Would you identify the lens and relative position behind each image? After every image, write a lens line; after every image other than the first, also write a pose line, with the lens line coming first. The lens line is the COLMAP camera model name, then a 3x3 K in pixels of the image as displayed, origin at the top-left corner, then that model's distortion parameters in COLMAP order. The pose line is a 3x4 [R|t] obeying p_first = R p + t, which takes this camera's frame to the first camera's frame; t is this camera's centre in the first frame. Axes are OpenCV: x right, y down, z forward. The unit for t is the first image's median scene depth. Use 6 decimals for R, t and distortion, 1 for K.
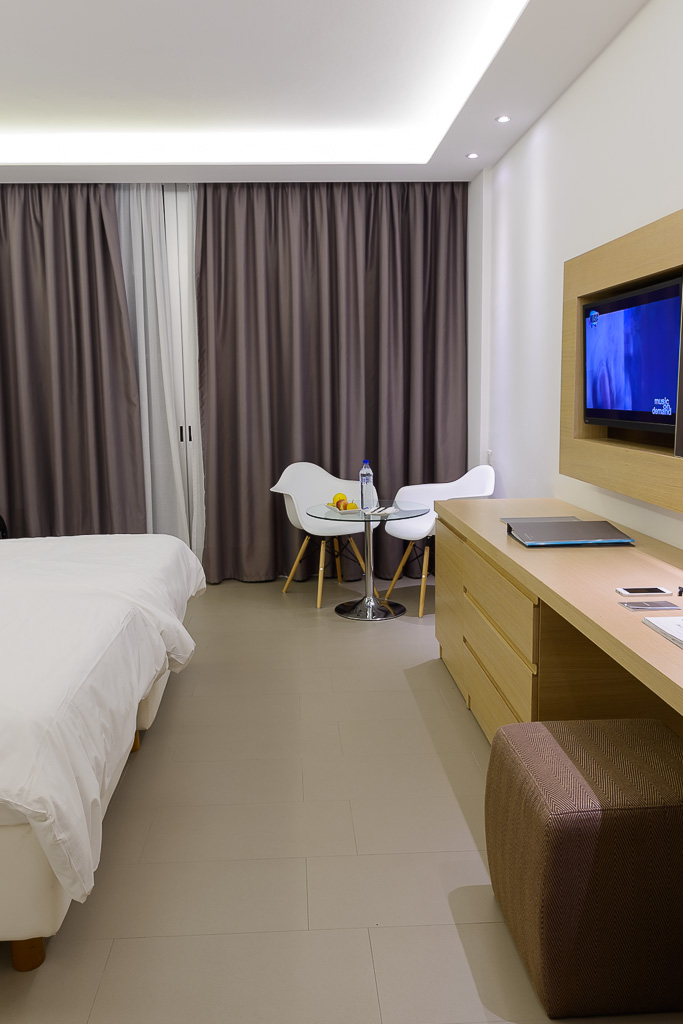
lens RADIAL K [[800.3, 0, 334.7], [0, 800.3, 491.5], [0, 0, 1]] dist [0.002657, -0.002828]
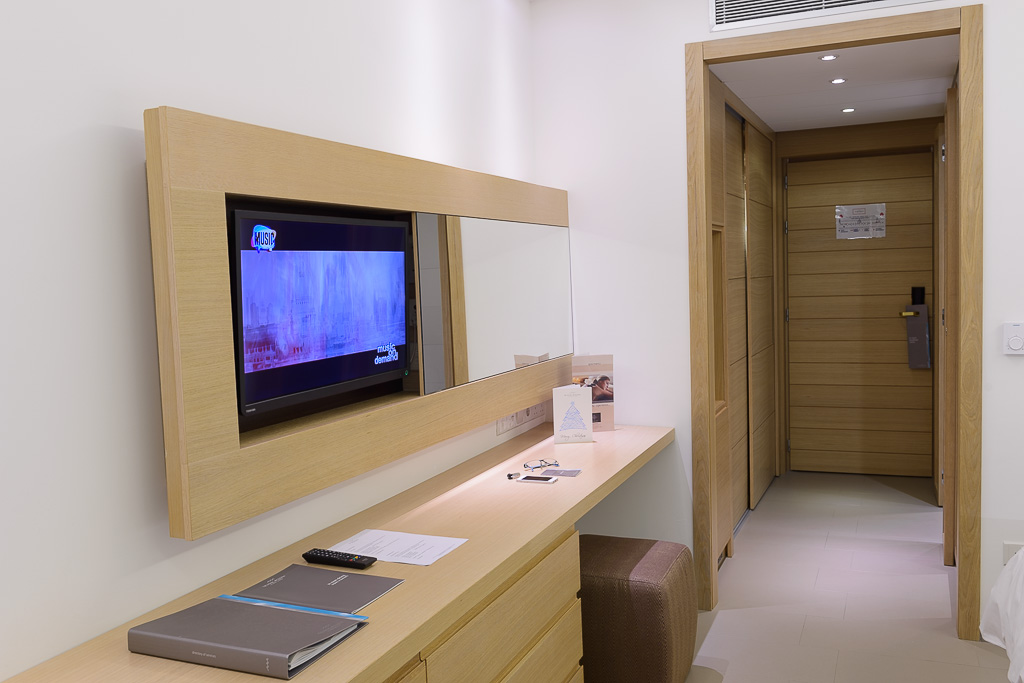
lens RADIAL K [[892.9, 0, 513.4], [0, 892.9, 339.5], [0, 0, 1]] dist [-0.013285, -0.005156]
pose [[-0.892418, 0.013673, 0.451003, -0.095515], [0.106845, 0.977517, 0.181783, -0.152299], [-0.438377, 0.210413, -0.873814, 0.952256]]
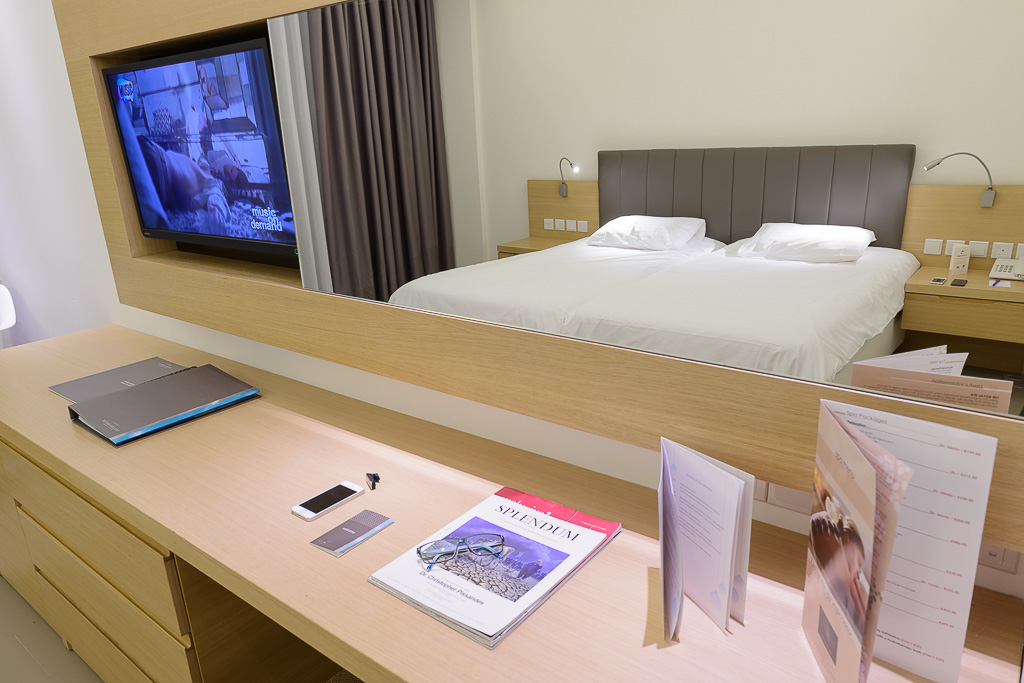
lens RADIAL K [[698.9, 0, 515.3], [0, 698.9, 349.4], [0, 0, 1]] dist [0.005178, -0.004174]
pose [[0.665090, -0.244115, 0.705736, 0.037954], [0.130901, 0.968538, 0.211658, -0.050166], [-0.735201, -0.048390, 0.676120, 0.199371]]
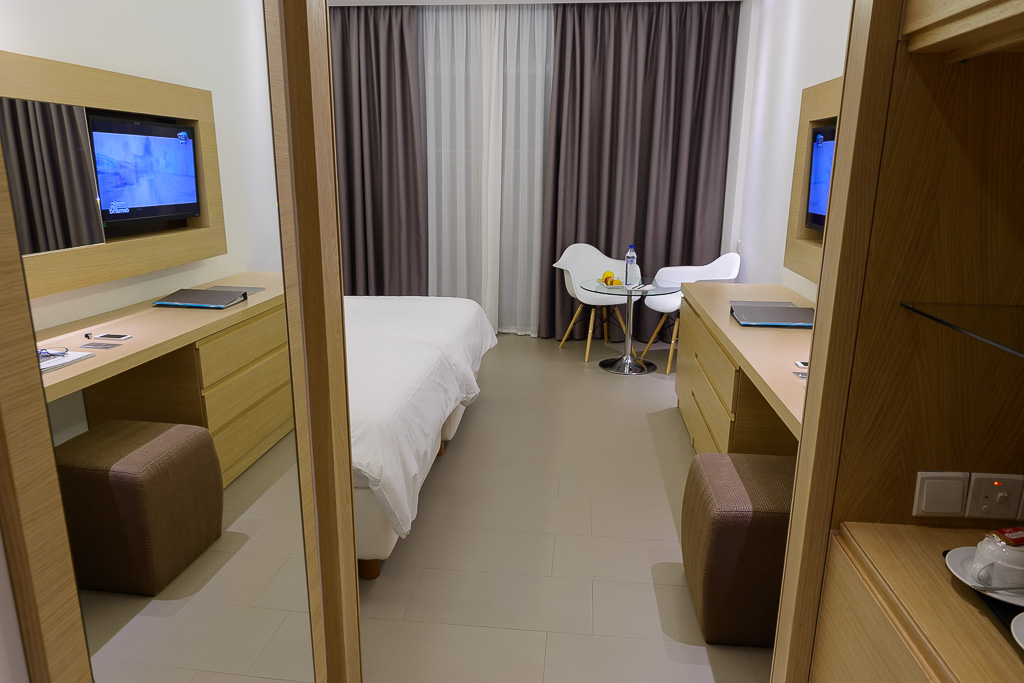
lens RADIAL K [[698.9, 0, 515.3], [0, 698.9, 349.4], [0, 0, 1]] dist [0.005178, -0.004174]
pose [[0.988060, 0.062896, -0.140645, 0.022956], [-0.044212, 0.990233, 0.132228, -0.014391], [0.147588, -0.124431, 0.981190, -0.092131]]
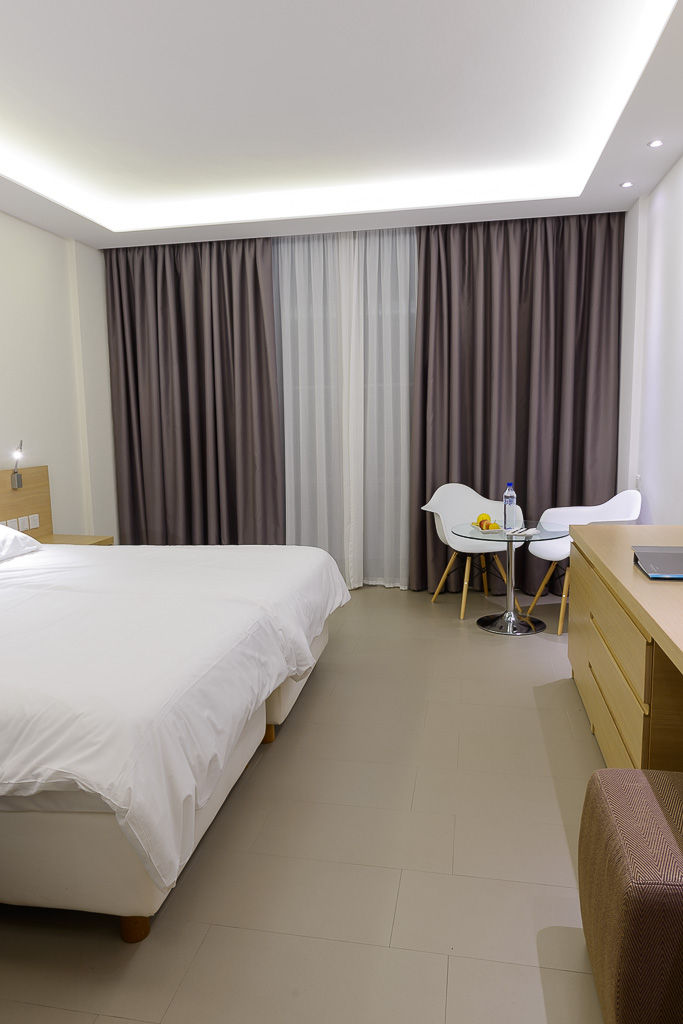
lens RADIAL K [[698.9, 0, 342.0], [0, 698.9, 511.1], [0, 0, 1]] dist [0.005178, -0.004174]
pose [[0.970885, 0.029424, -0.237732, 0.042854], [-0.027207, 0.999550, 0.012603, -0.007494], [0.237996, -0.005768, 0.971249, 0.049617]]
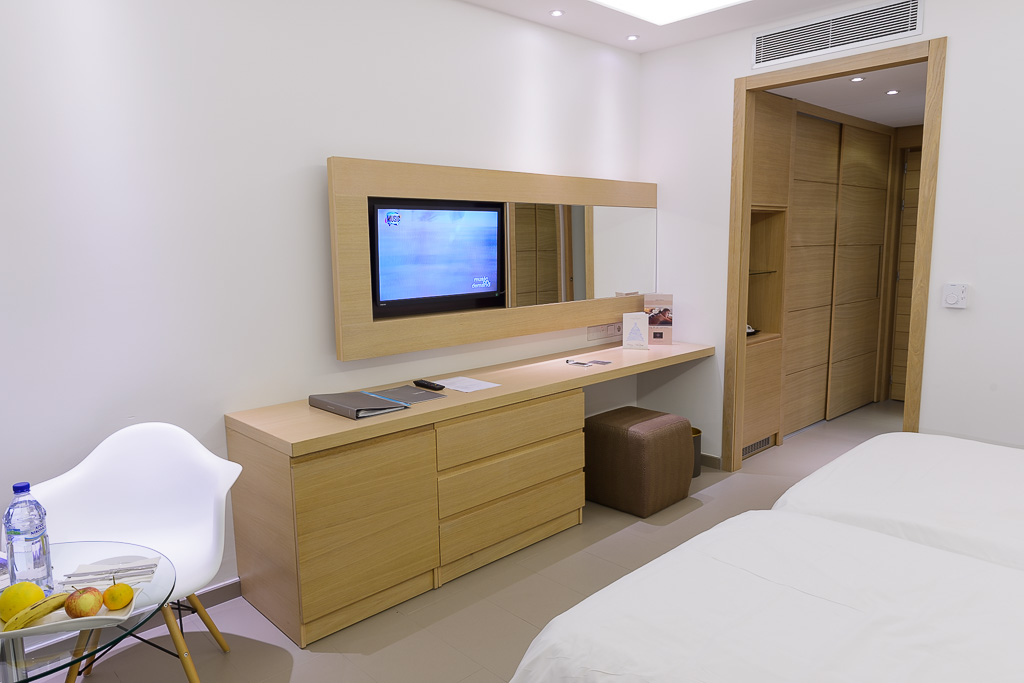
lens RADIAL K [[682.3, 0, 507.0], [0, 682.3, 340.8], [0, 0, 1]] dist [0.004220, -0.001112]
pose [[-0.648016, -0.083684, 0.757016, -0.364265], [0.123558, 0.969228, 0.212910, -0.147096], [-0.751538, 0.231504, -0.617735, 0.967184]]
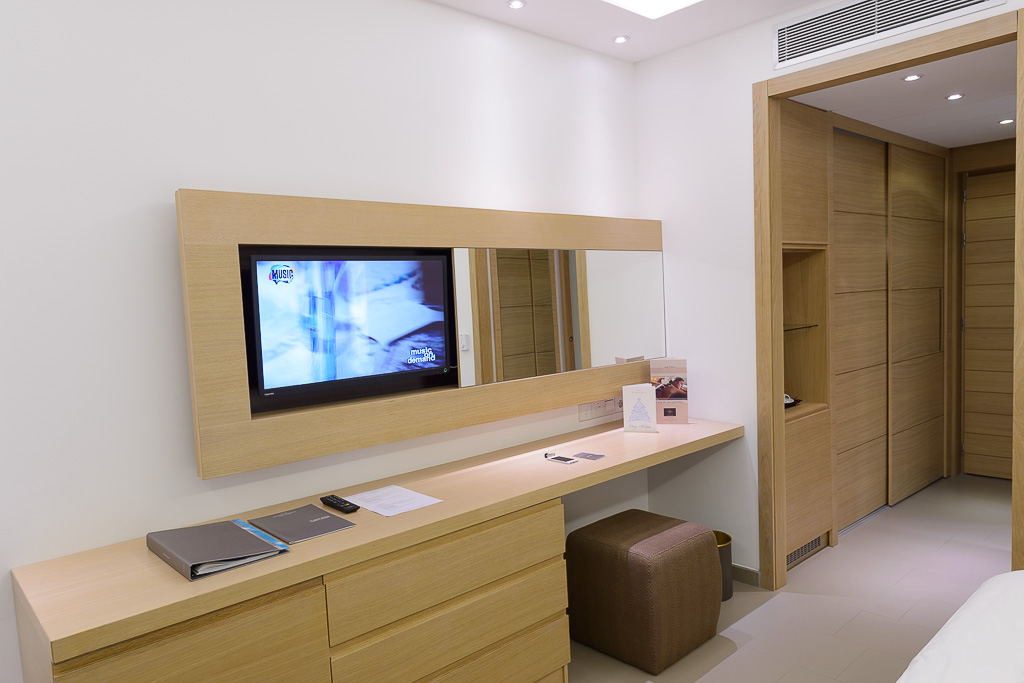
lens RADIAL K [[698.9, 0, 515.3], [0, 698.9, 349.4], [0, 0, 1]] dist [0.005178, -0.004174]
pose [[-0.630451, -0.016409, 0.776055, -0.266287], [0.154195, 0.977205, 0.145927, -0.129865], [-0.760760, 0.211663, -0.613550, 0.805407]]
